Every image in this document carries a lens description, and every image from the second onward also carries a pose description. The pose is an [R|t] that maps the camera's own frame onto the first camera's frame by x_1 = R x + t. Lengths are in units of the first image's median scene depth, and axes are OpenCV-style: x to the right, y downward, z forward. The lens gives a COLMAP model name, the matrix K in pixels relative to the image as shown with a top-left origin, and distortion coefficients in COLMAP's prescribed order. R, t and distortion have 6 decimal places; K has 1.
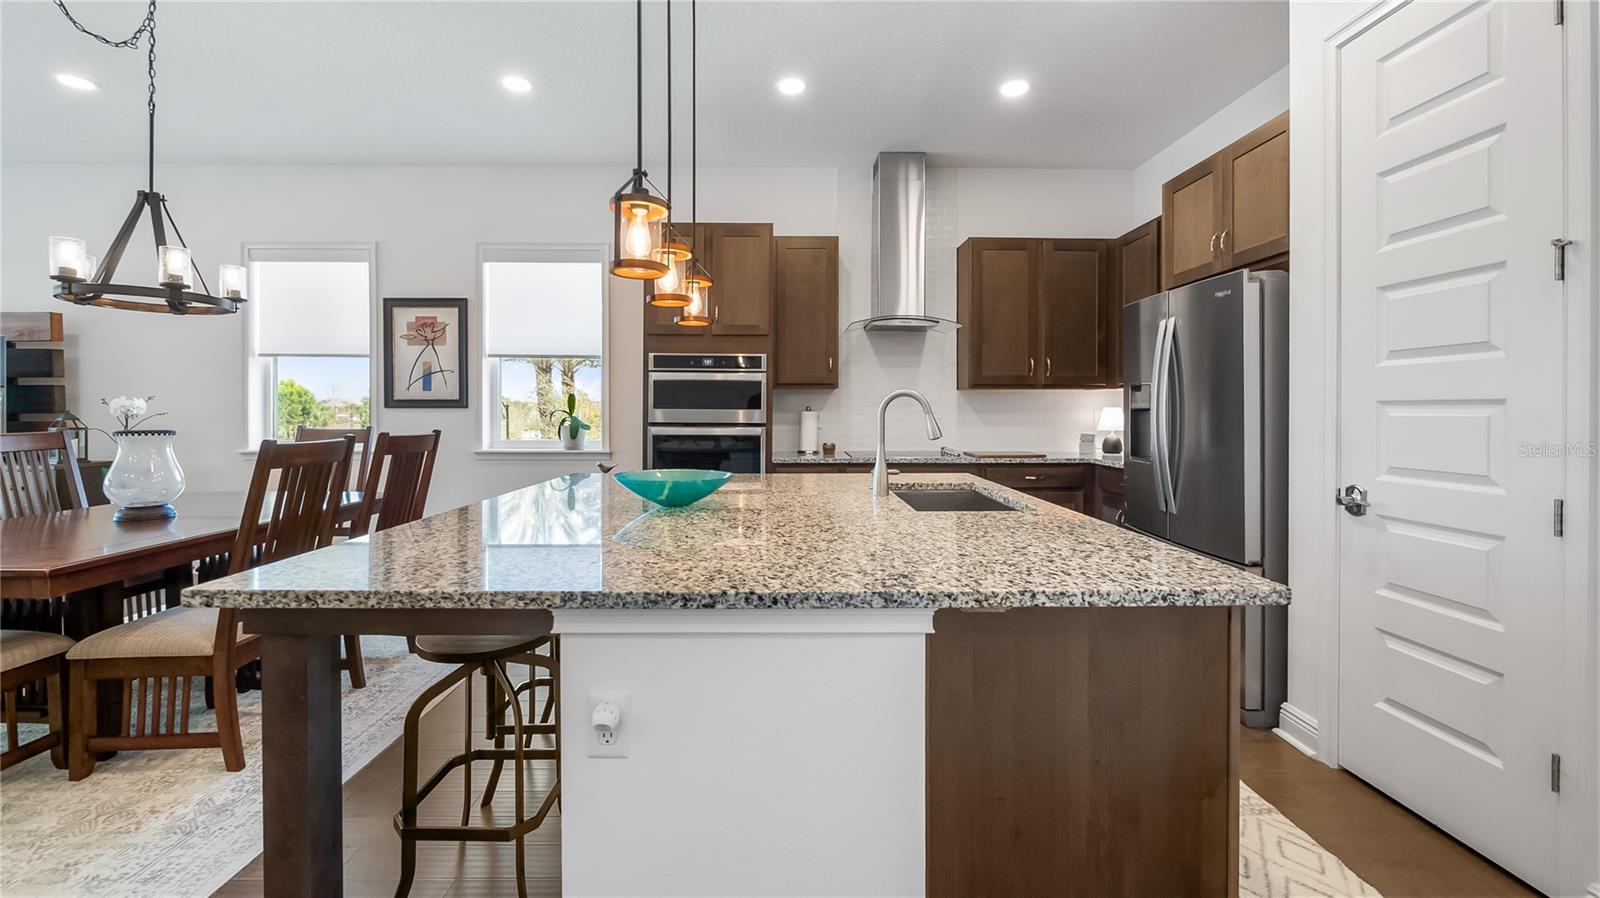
lens RADIAL K [[629.6, 0, 806.4], [0, 629.6, 413.4], [0, 0, 1]] dist [-0.002237, 0.000161]
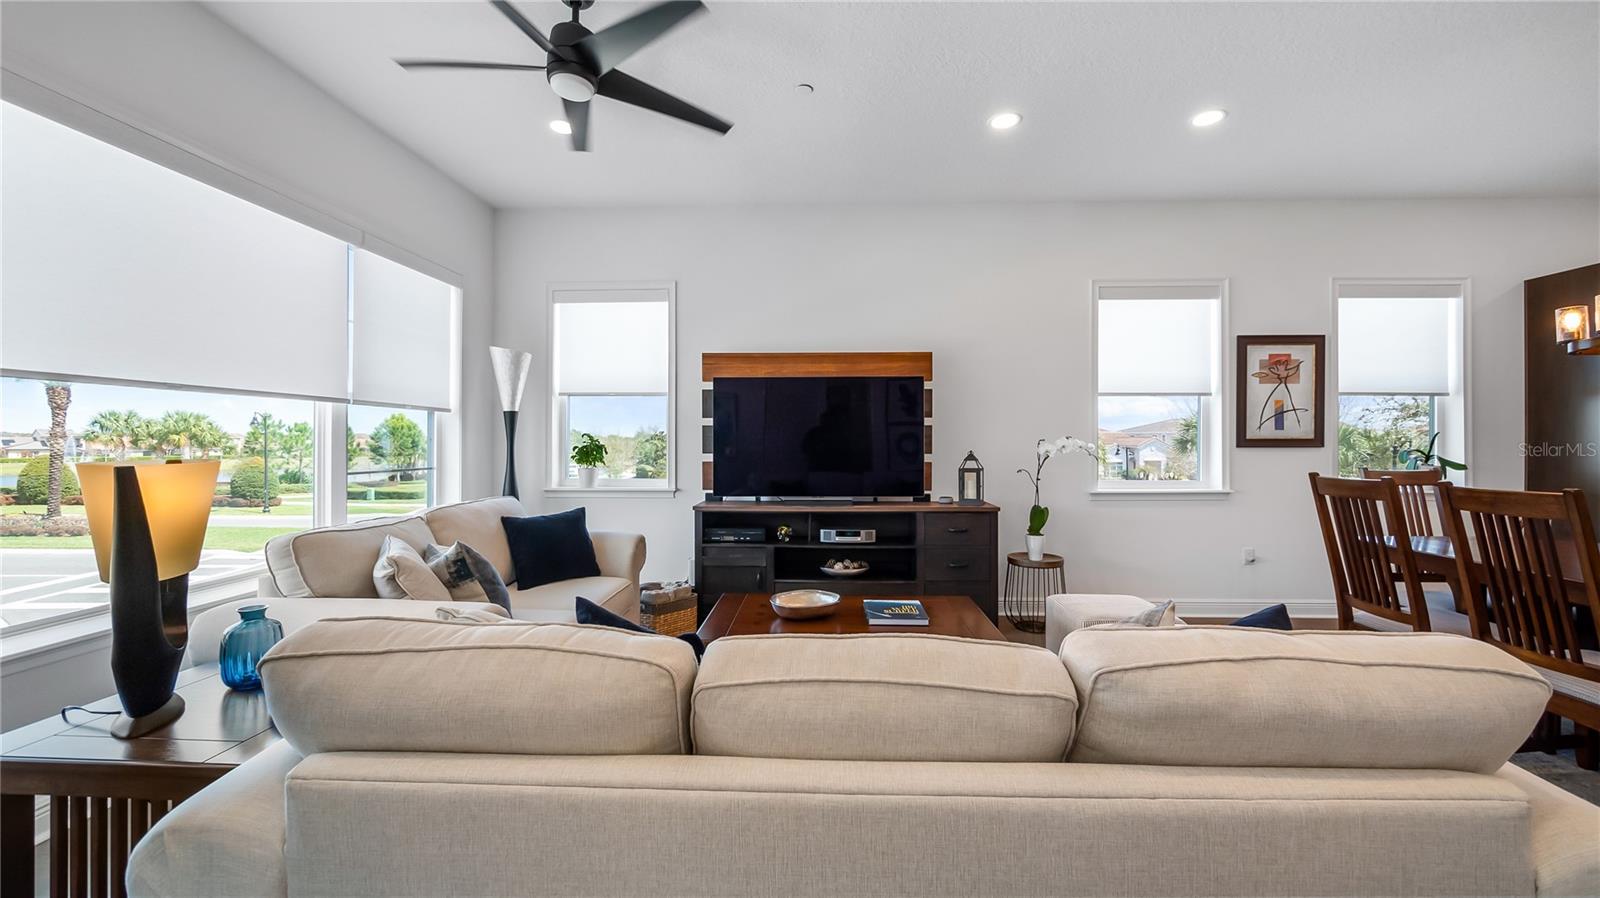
lens RADIAL K [[603.8, 0, 802.1], [0, 603.8, 439.3], [0, 0, 1]] dist [-0.000232, 0.000001]
pose [[0.999300, -0.002565, -0.037329, -1.365820], [0.002240, 0.999959, -0.008749, -0.015125], [0.037350, 0.008659, 0.999265, 0.033391]]
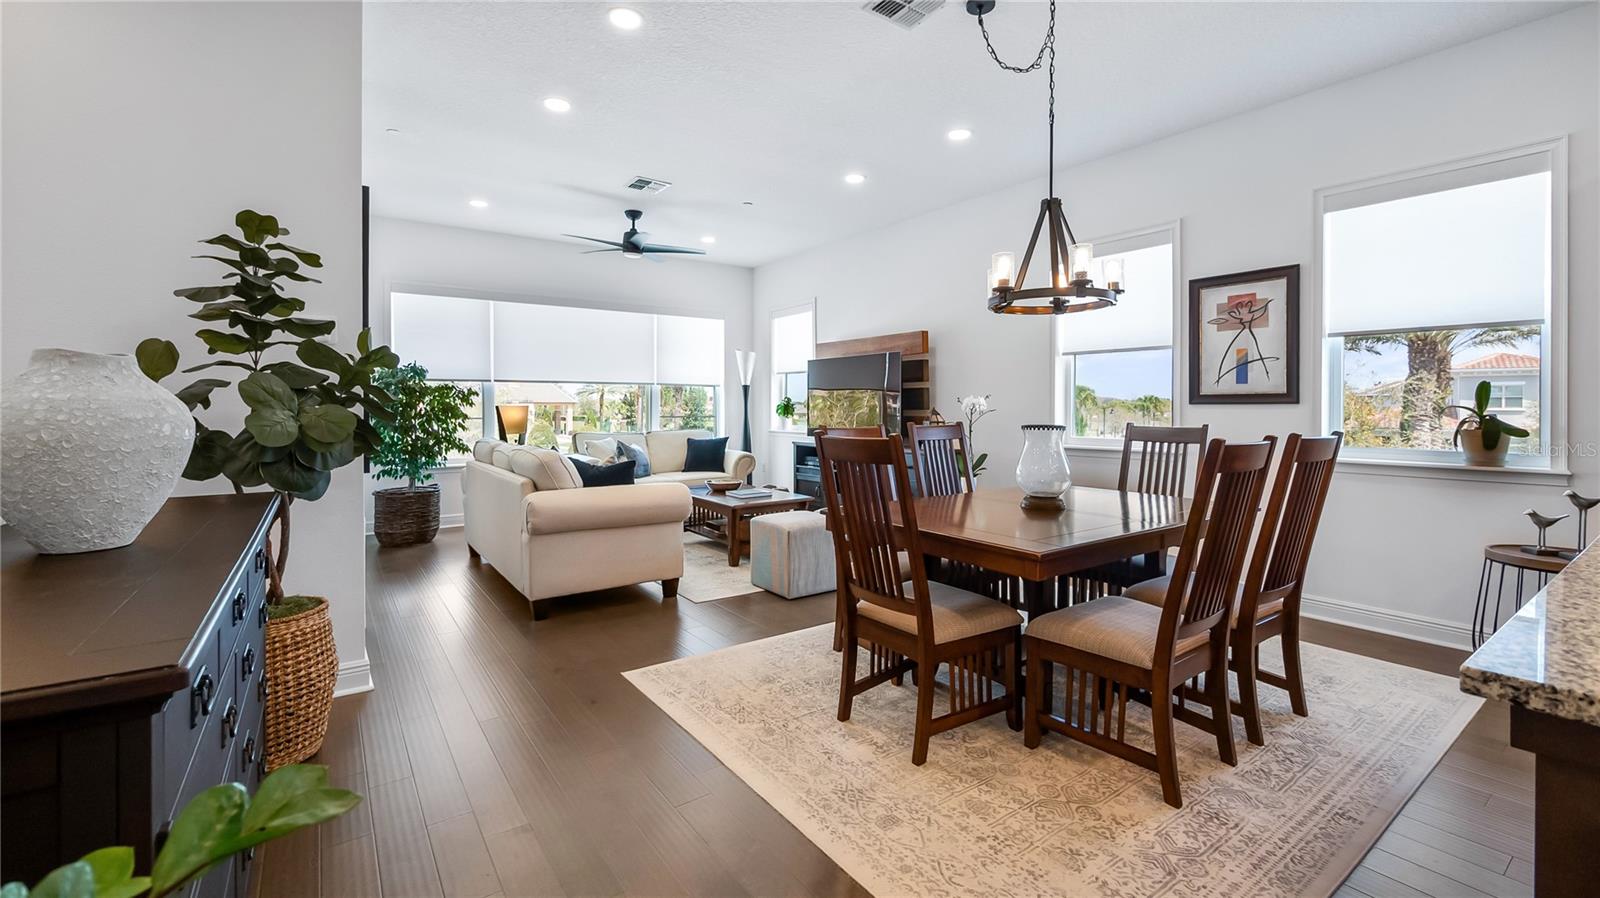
lens RADIAL K [[682.5, 0, 802.8], [0, 682.5, 411.9], [0, 0, 1]] dist [0.002594, -0.000697]
pose [[0.575232, 0.003456, -0.817983, -0.204485], [-0.003928, 0.999991, 0.001462, 0.002759], [0.817981, 0.002373, 0.575241, 0.000967]]
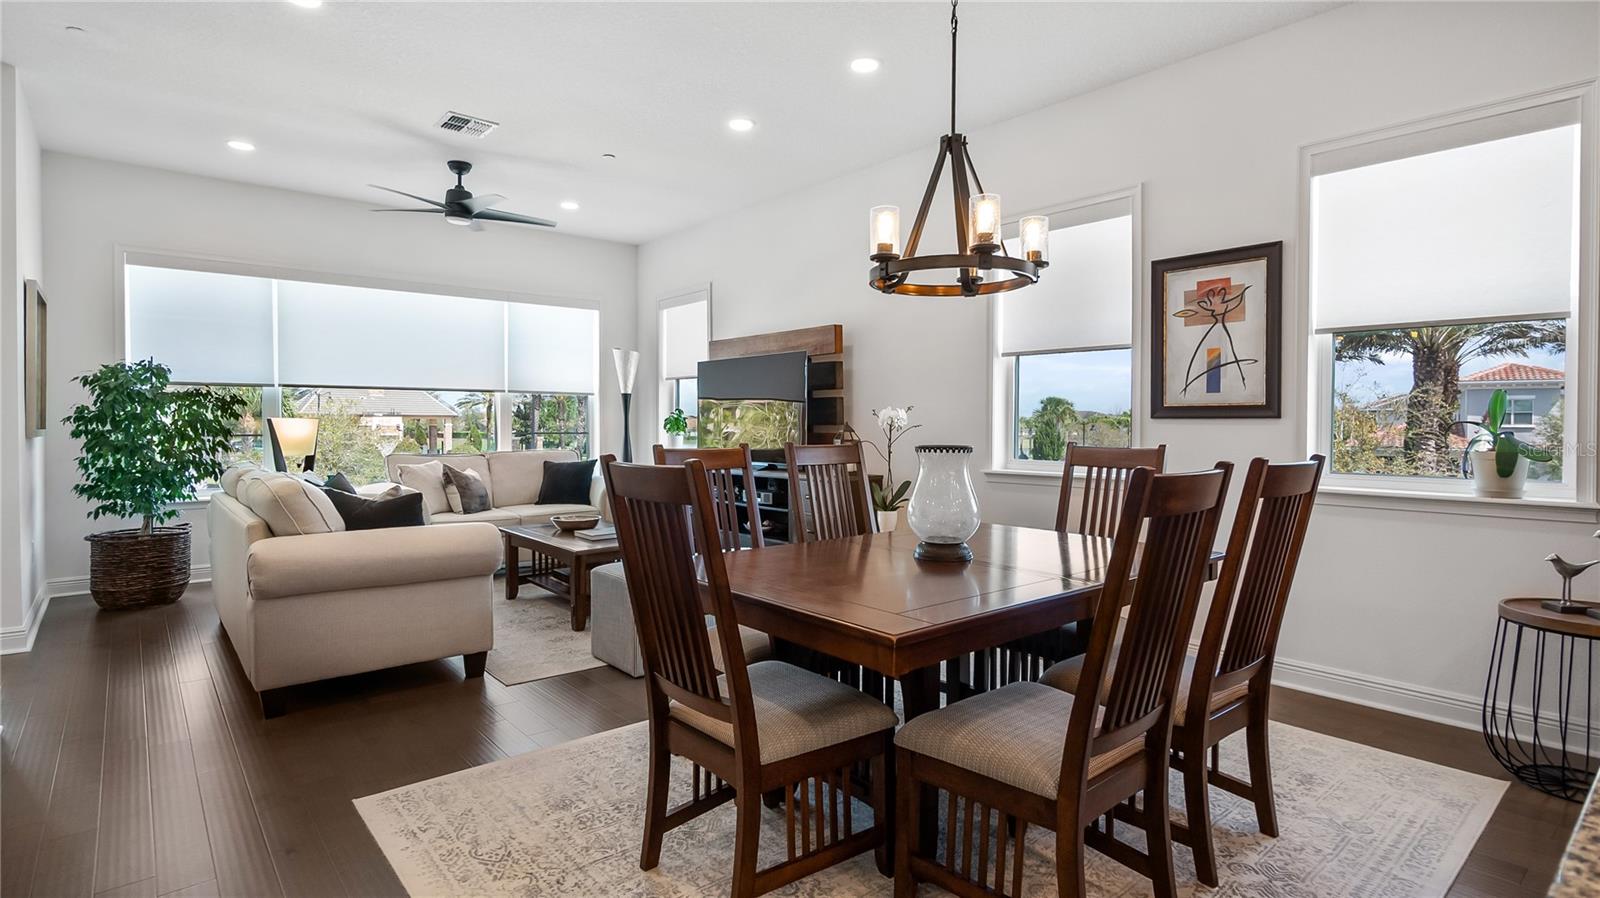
lens RADIAL K [[809.4, 0, 807.5], [0, 809.4, 433.5], [0, 0, 1]] dist [-0.001948, 0.002319]
pose [[0.639925, 0.010073, -0.768371, -0.232630], [-0.005961, 0.999949, 0.008144, 0.002824], [0.768414, -0.000631, 0.639953, 0.135749]]
